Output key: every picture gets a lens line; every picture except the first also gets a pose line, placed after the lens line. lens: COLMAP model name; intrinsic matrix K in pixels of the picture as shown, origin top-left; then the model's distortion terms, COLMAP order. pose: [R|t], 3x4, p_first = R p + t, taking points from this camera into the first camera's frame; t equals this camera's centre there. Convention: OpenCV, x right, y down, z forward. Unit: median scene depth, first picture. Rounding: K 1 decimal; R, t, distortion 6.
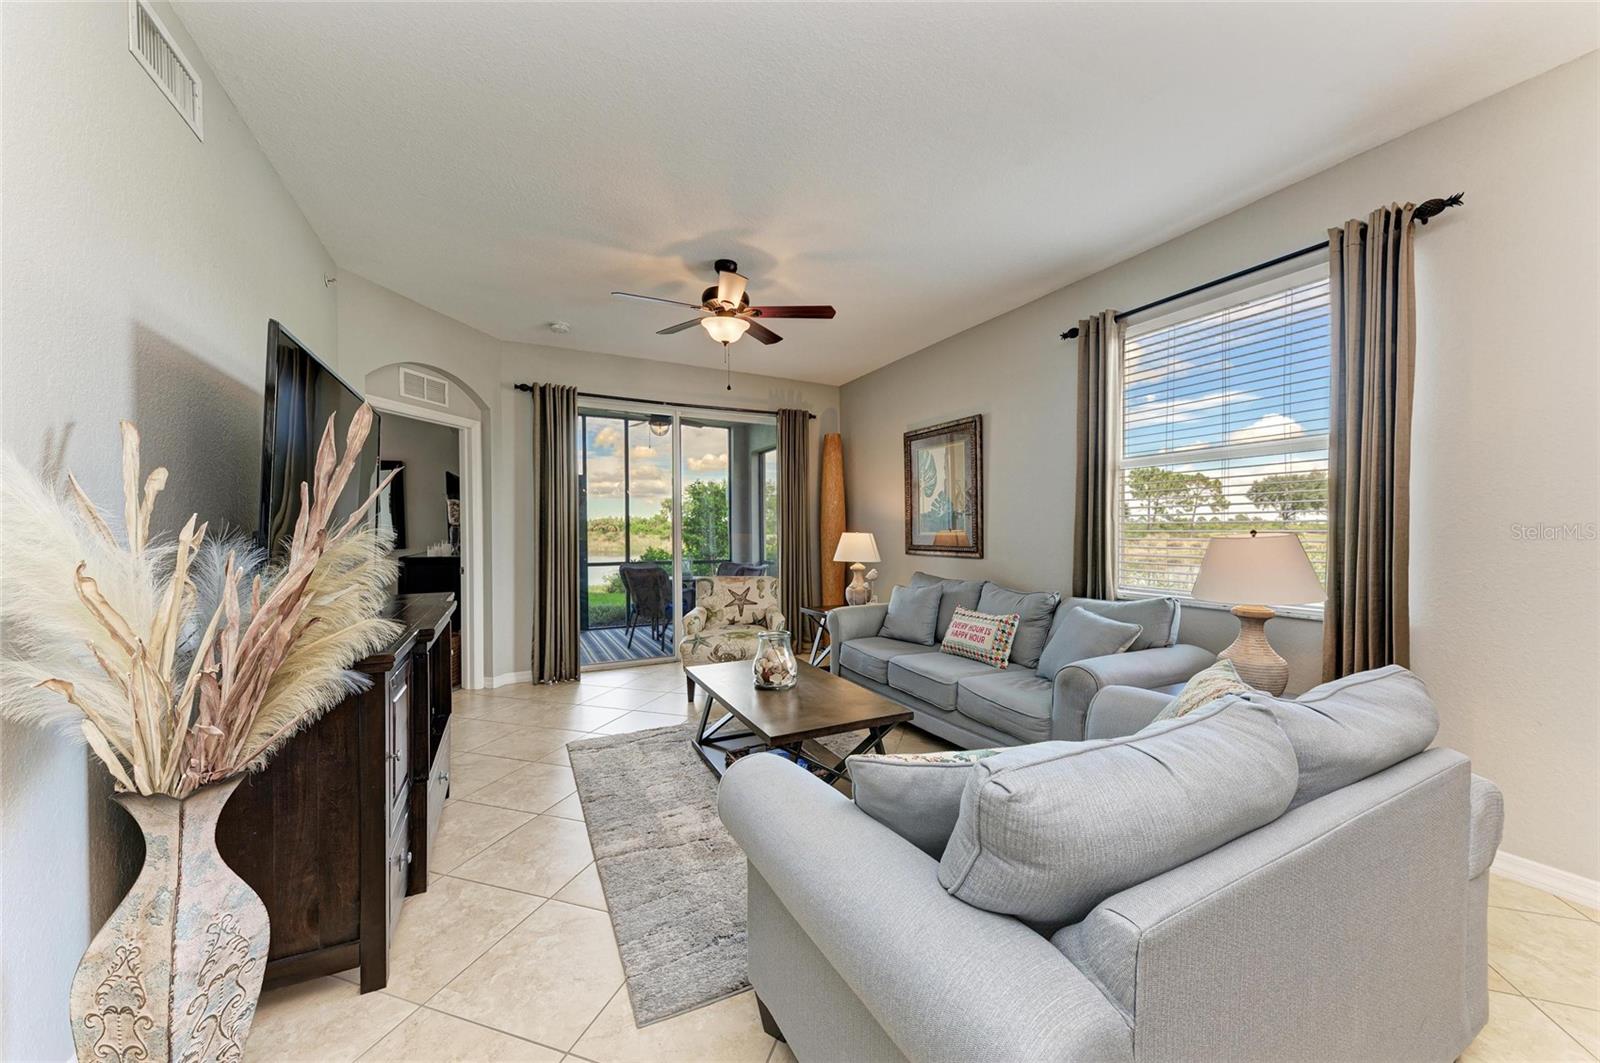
lens RADIAL K [[580.3, 0, 800.0], [0, 580.3, 531.5], [0, 0, 1]] dist [0.008141, -0.000122]
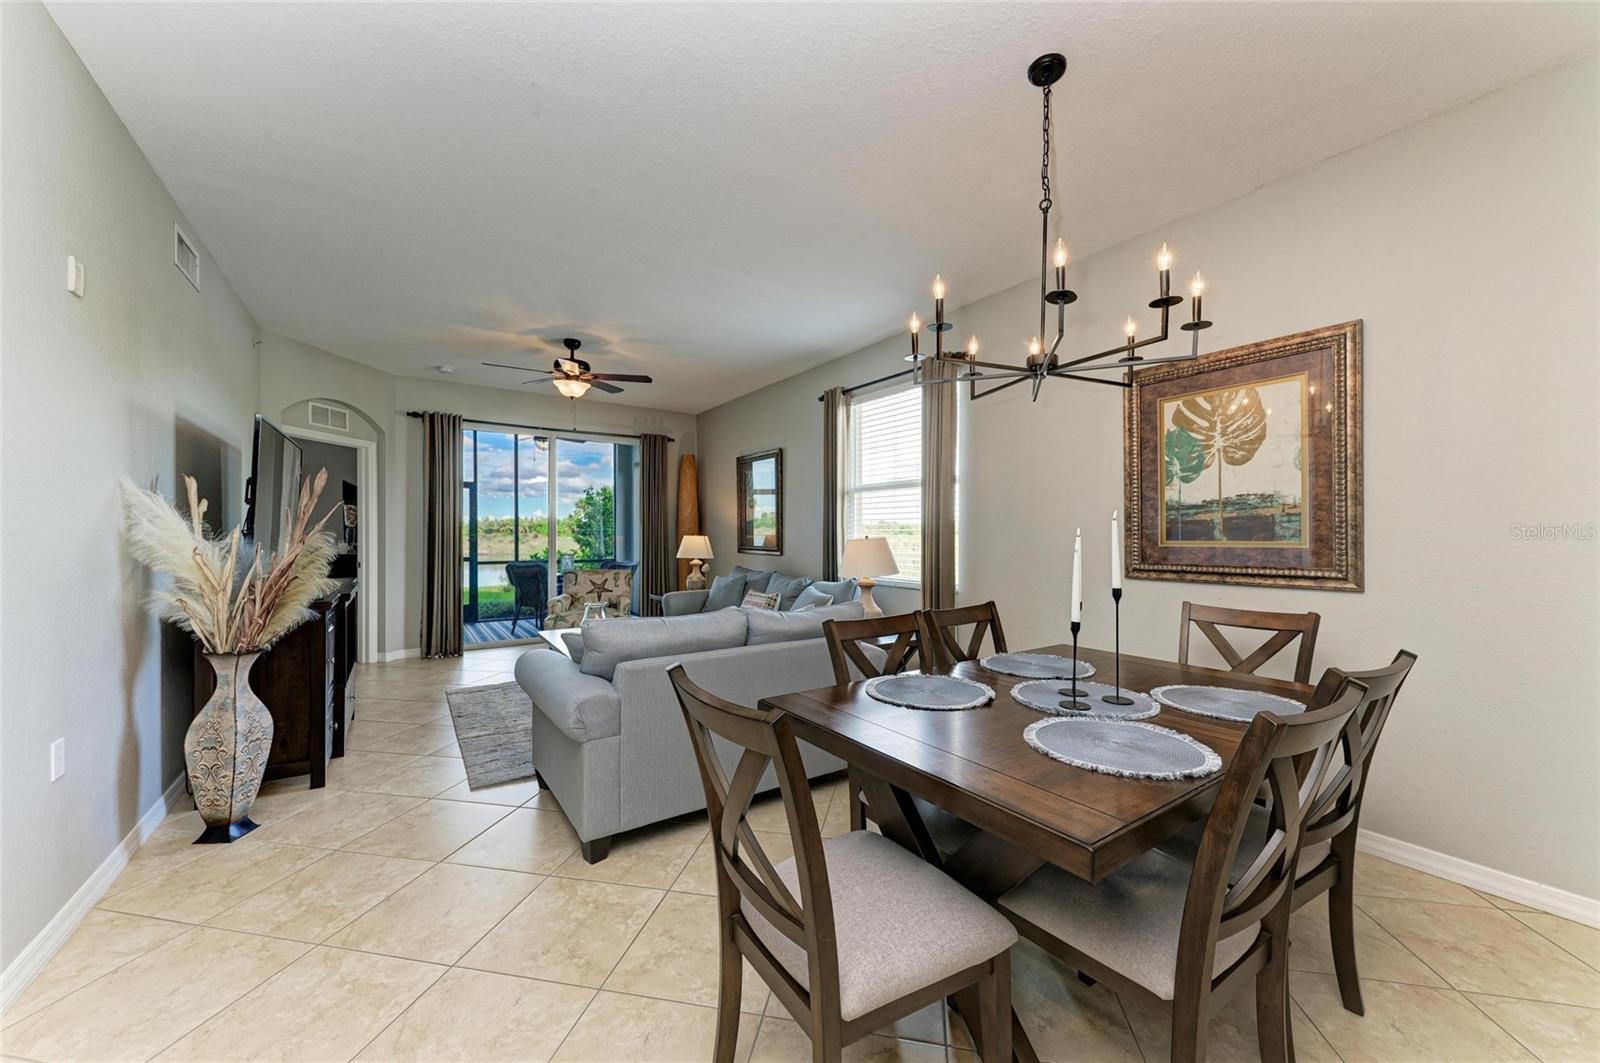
lens RADIAL K [[598.9, 0, 800.0], [0, 598.9, 531.5], [0, 0, 1]] dist [0.015316, 0.000139]
pose [[0.992627, 0.006483, 0.121039, 0.215298], [-0.005911, 0.999970, -0.005087, -0.001870], [-0.121068, 0.004334, 0.992635, -0.433592]]
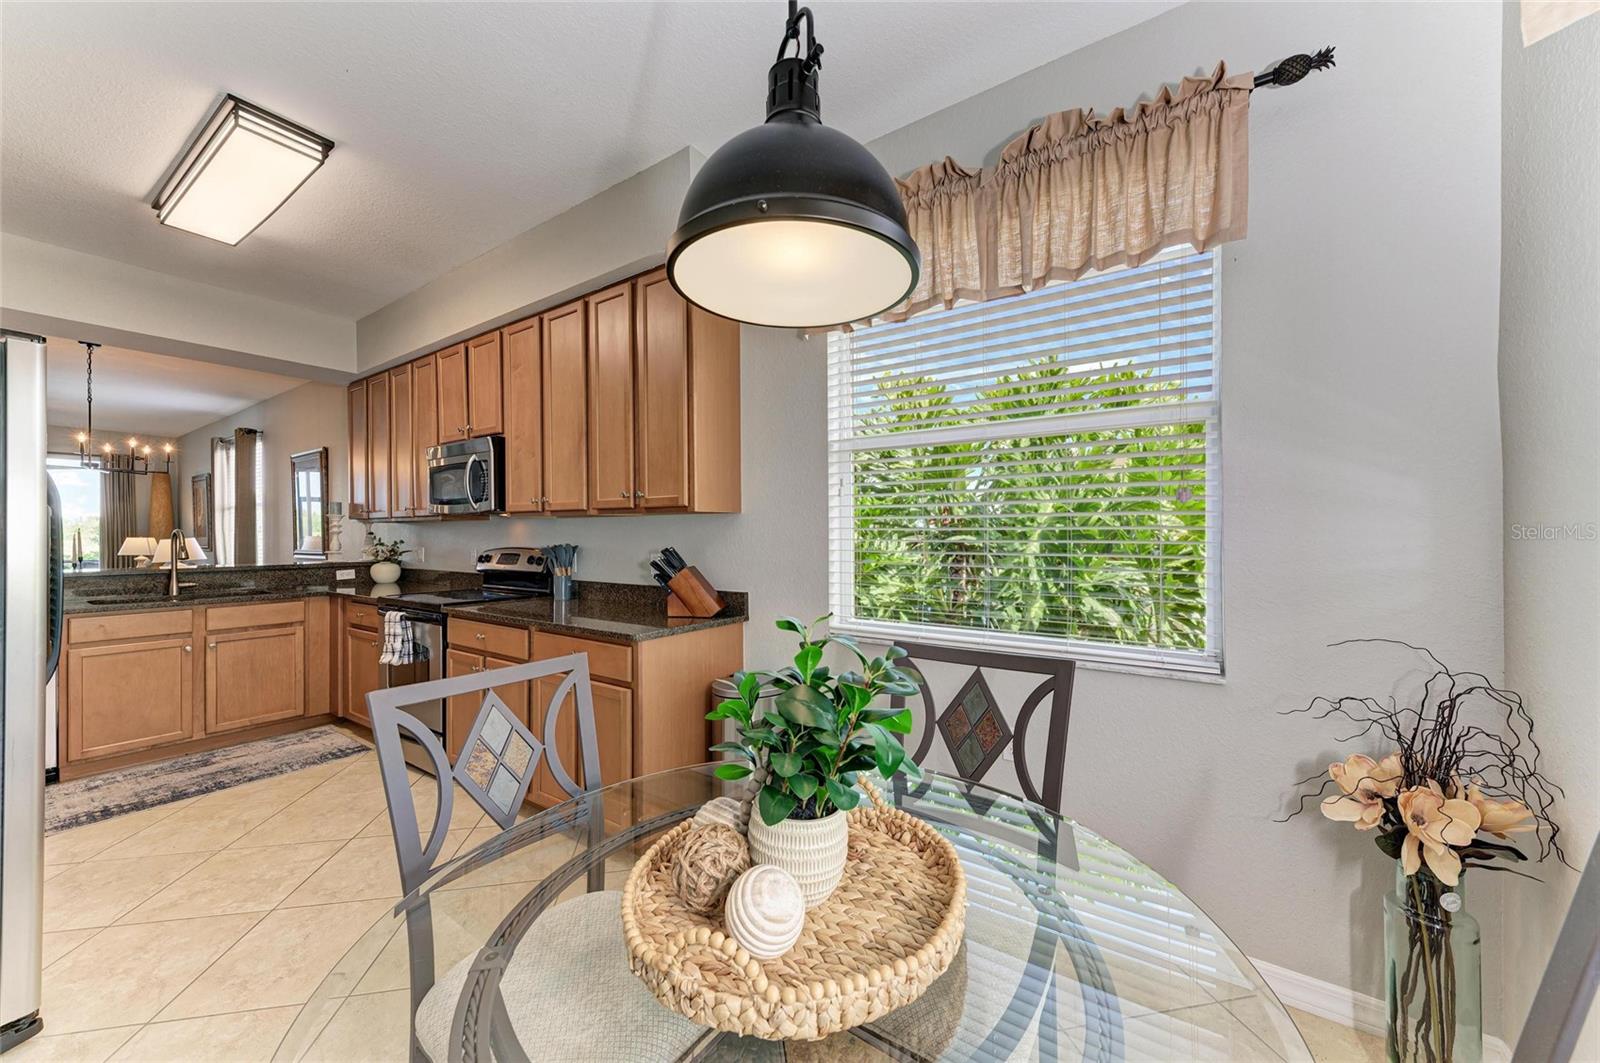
lens RADIAL K [[580.3, 0, 800.0], [0, 580.3, 531.5], [0, 0, 1]] dist [0.008141, -0.000122]
pose [[0.874877, 0.003904, 0.484330, 1.196553], [-0.001150, 0.999981, -0.005983, -0.009292], [-0.484344, 0.004677, 0.874865, -1.722677]]
